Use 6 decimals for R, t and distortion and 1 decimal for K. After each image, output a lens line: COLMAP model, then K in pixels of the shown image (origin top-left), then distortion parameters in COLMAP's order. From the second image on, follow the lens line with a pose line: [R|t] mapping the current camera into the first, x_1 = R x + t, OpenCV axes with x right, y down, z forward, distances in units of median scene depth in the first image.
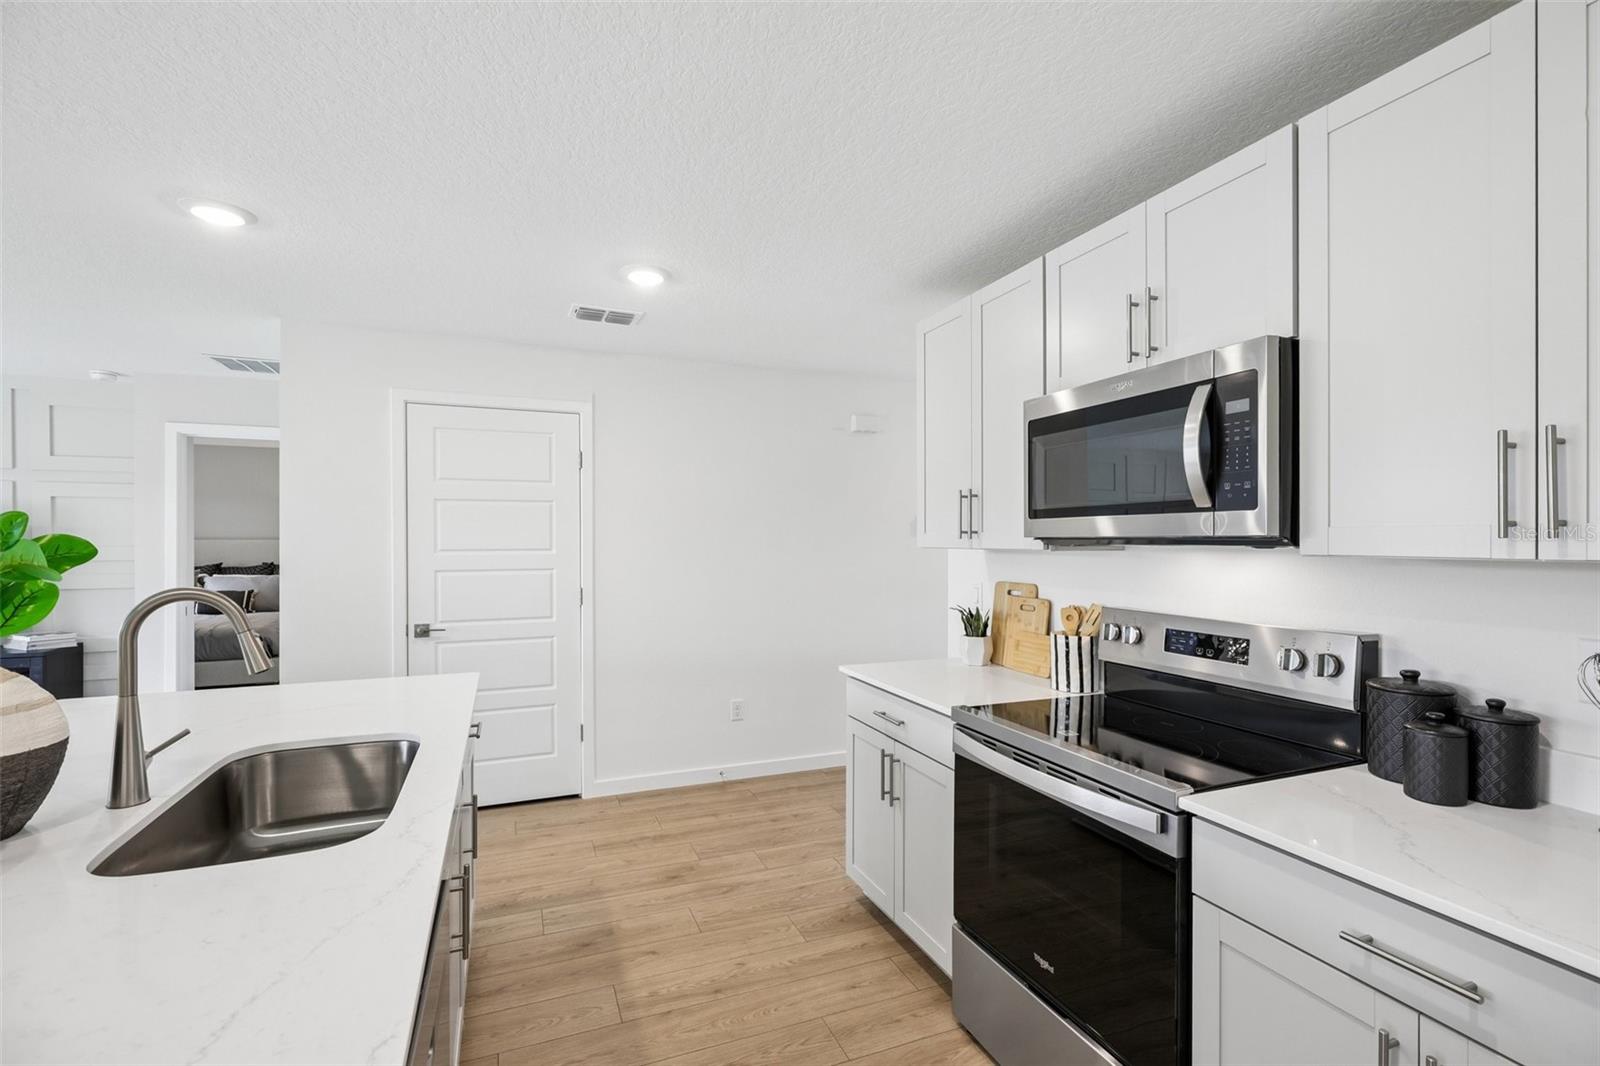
lens RADIAL K [[724.2, 0, 808.7], [0, 724.2, 543.0], [0, 0, 1]] dist [0.001425, 0.000560]
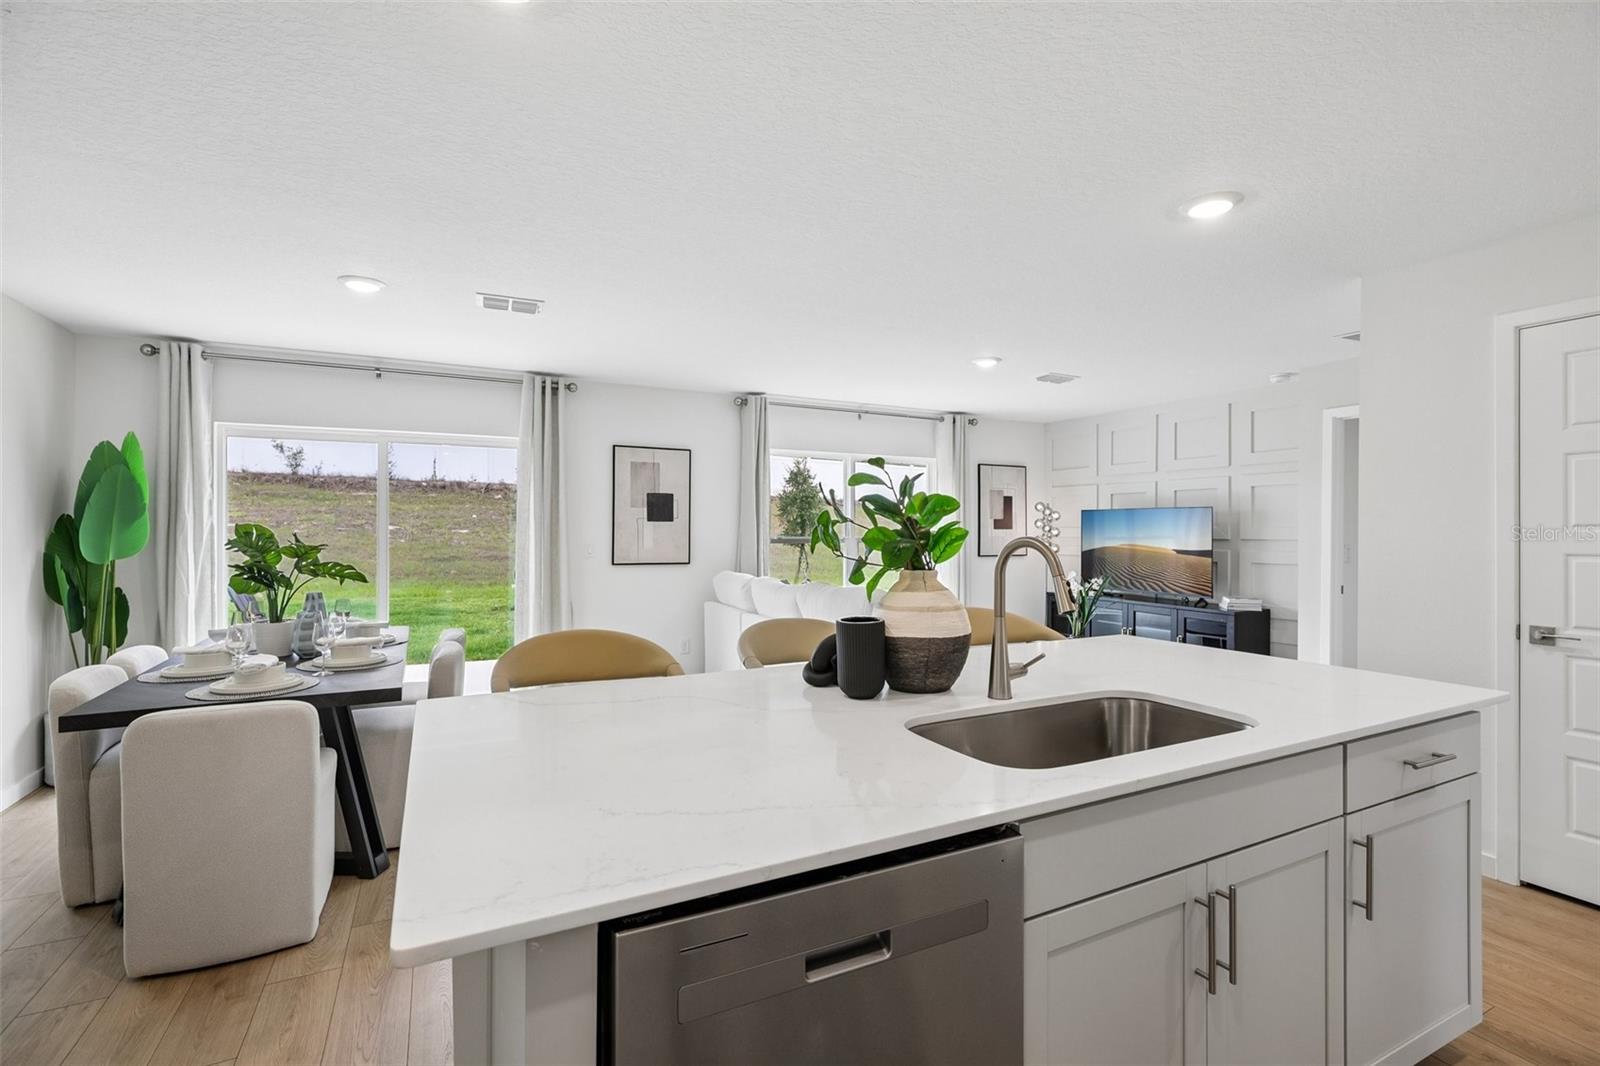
lens RADIAL K [[719.4, 0, 804.7], [0, 719.4, 533.0], [0, 0, 1]] dist [0.001093, 0.000467]
pose [[0.077940, 0.003342, -0.996952, 0.219439], [-0.007215, 0.999970, 0.002788, 0.034530], [0.996932, 0.006975, 0.077961, 0.334728]]
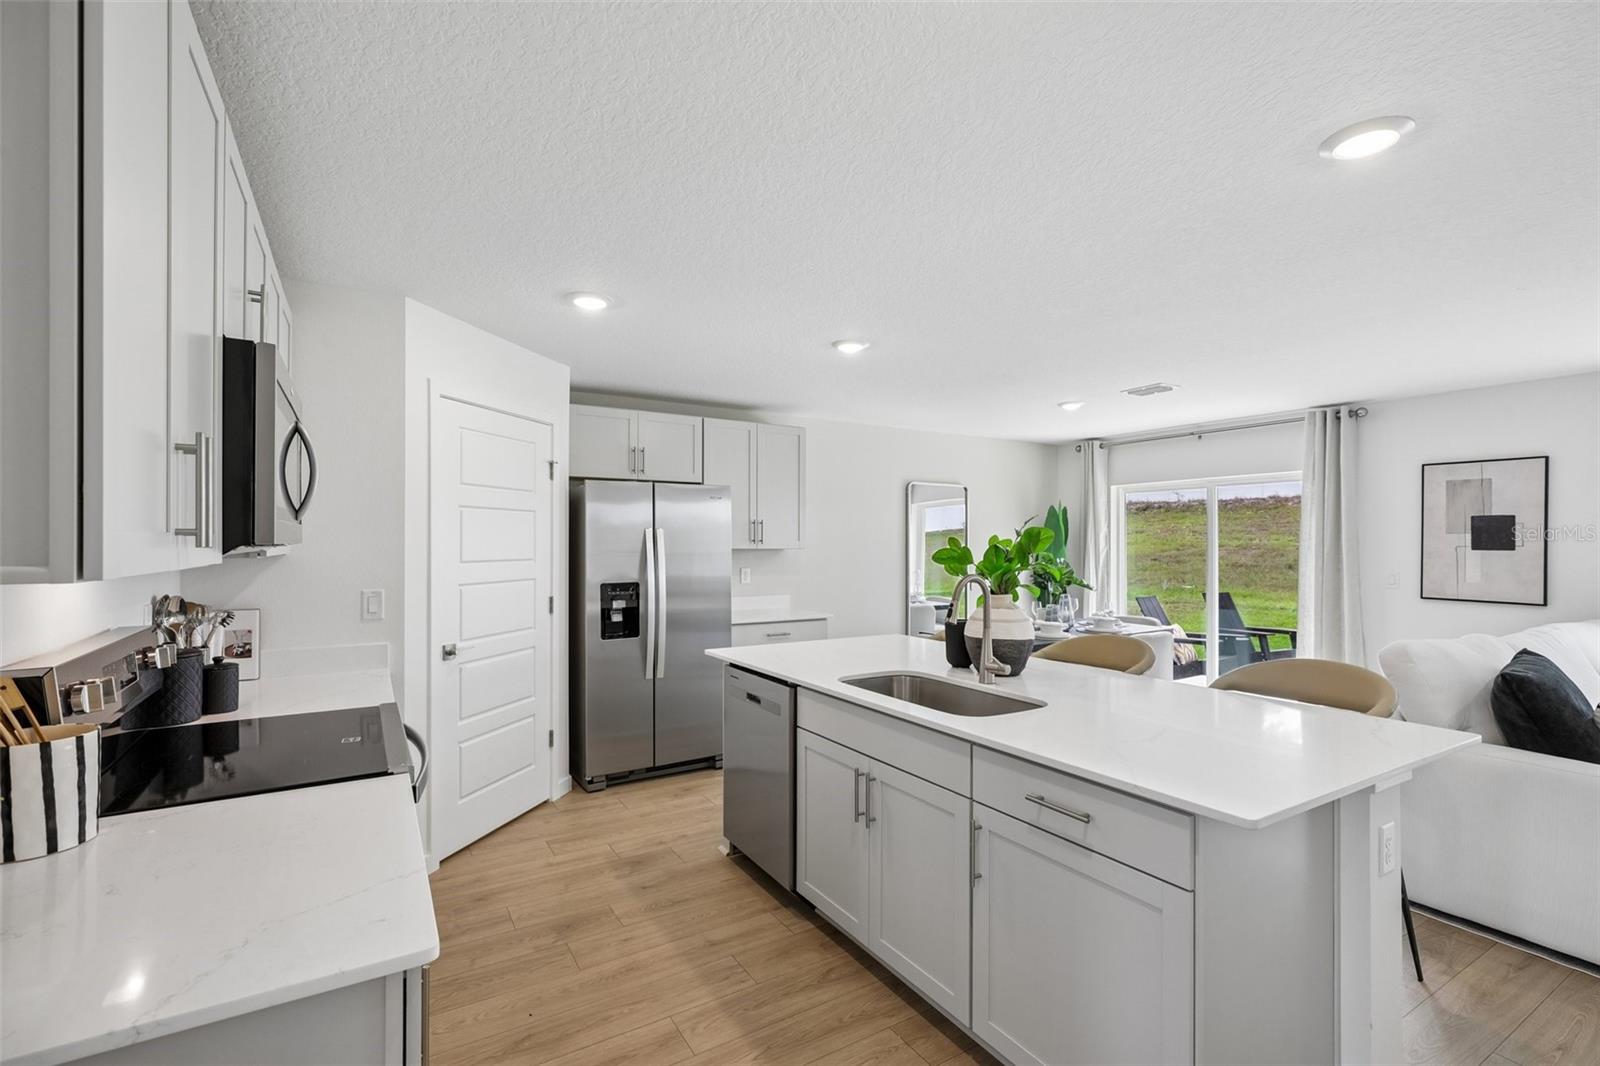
lens RADIAL K [[719.4, 0, 804.7], [0, 719.4, 533.0], [0, 0, 1]] dist [0.001093, 0.000467]
pose [[-0.987499, -0.006745, -0.157478, -0.085501], [-0.005213, 0.999935, -0.010139, -0.014061], [0.157537, -0.009192, -0.987470, 1.765293]]
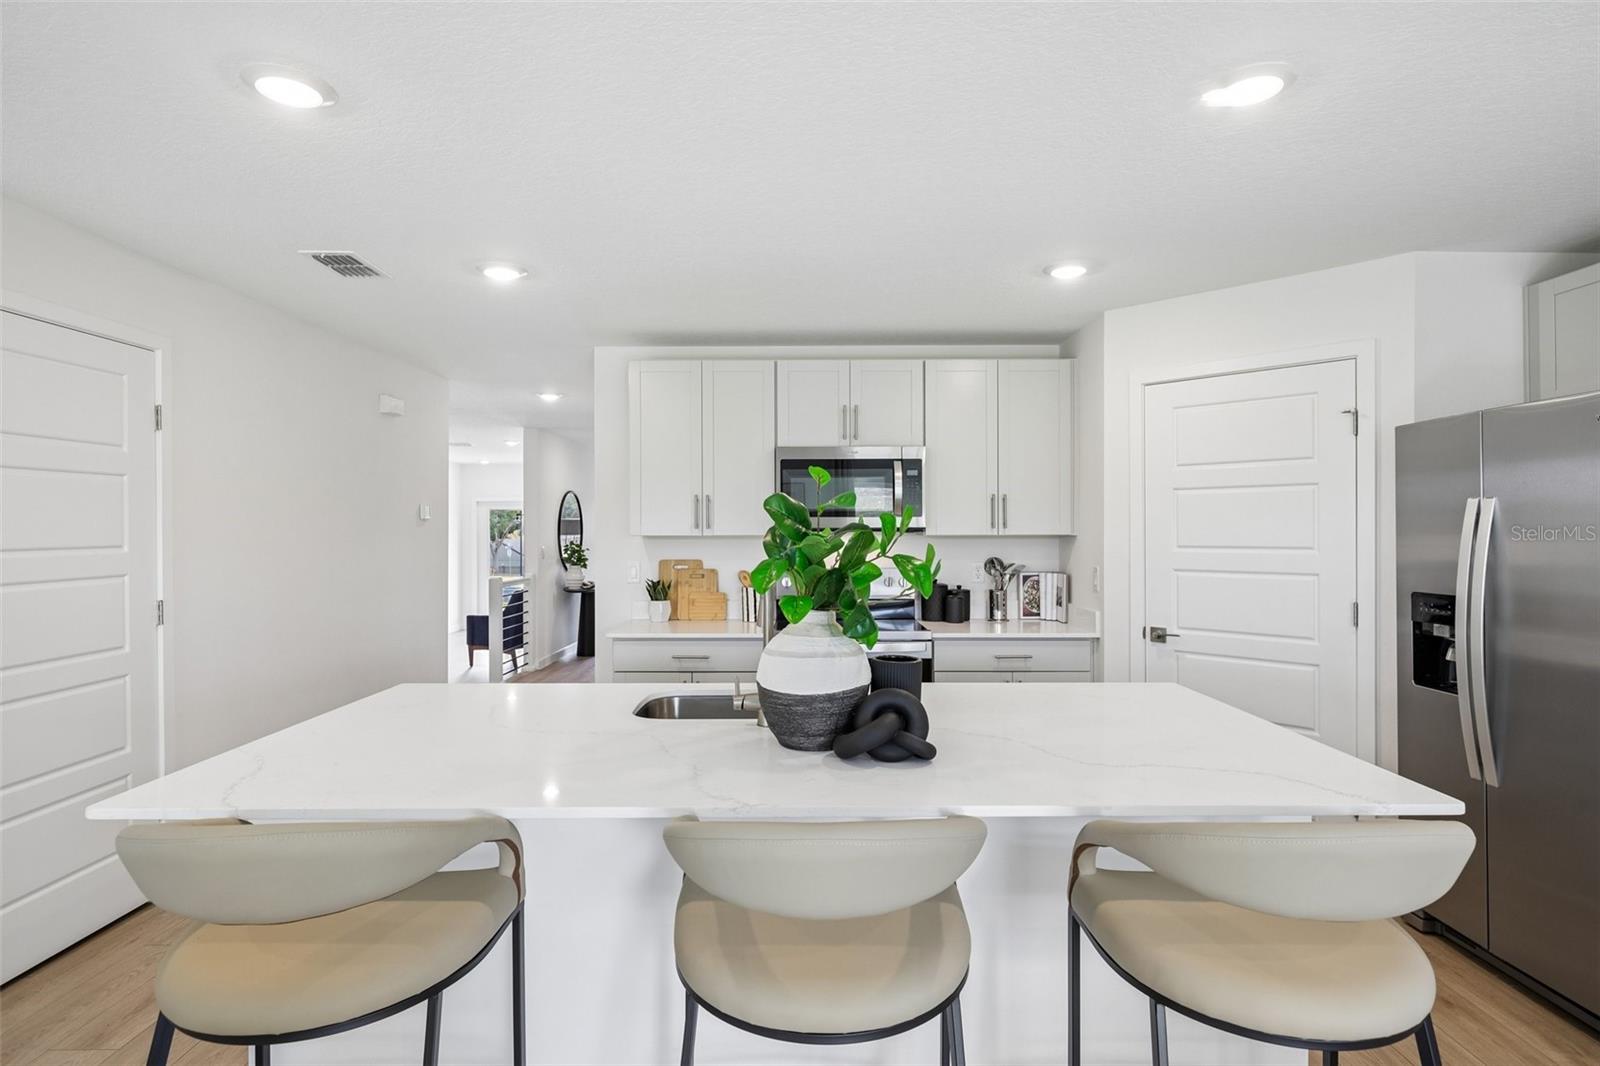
lens RADIAL K [[821.2, 0, 803.2], [0, 821.2, 531.1], [0, 0, 1]] dist [-0.000416, -0.000124]
pose [[0.383604, -0.005778, 0.923480, -1.453932], [0.006638, 0.999972, 0.003499, -0.006923], [-0.923474, 0.004788, 0.383631, 0.213284]]
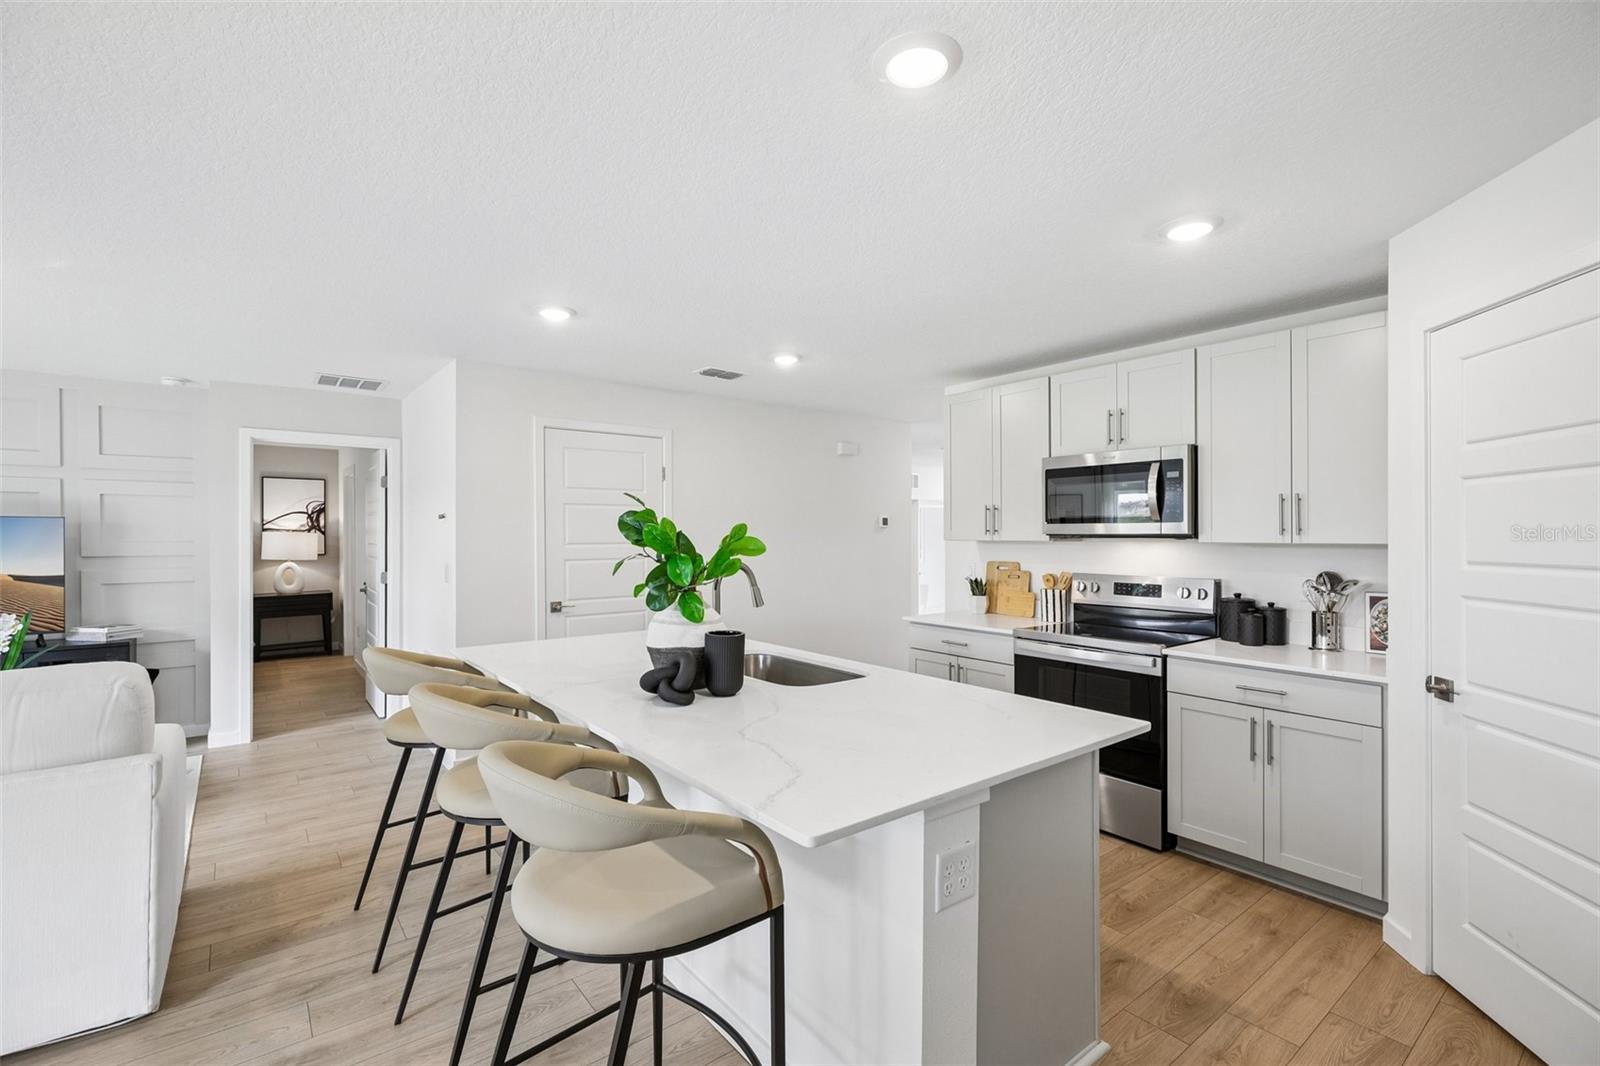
lens RADIAL K [[719.4, 0, 804.7], [0, 719.4, 533.0], [0, 0, 1]] dist [0.001093, 0.000467]
pose [[0.961300, -0.000479, 0.275505, -0.766960], [0.002084, 0.999983, -0.005532, -0.001608], [-0.275497, 0.005892, 0.961284, -0.556107]]
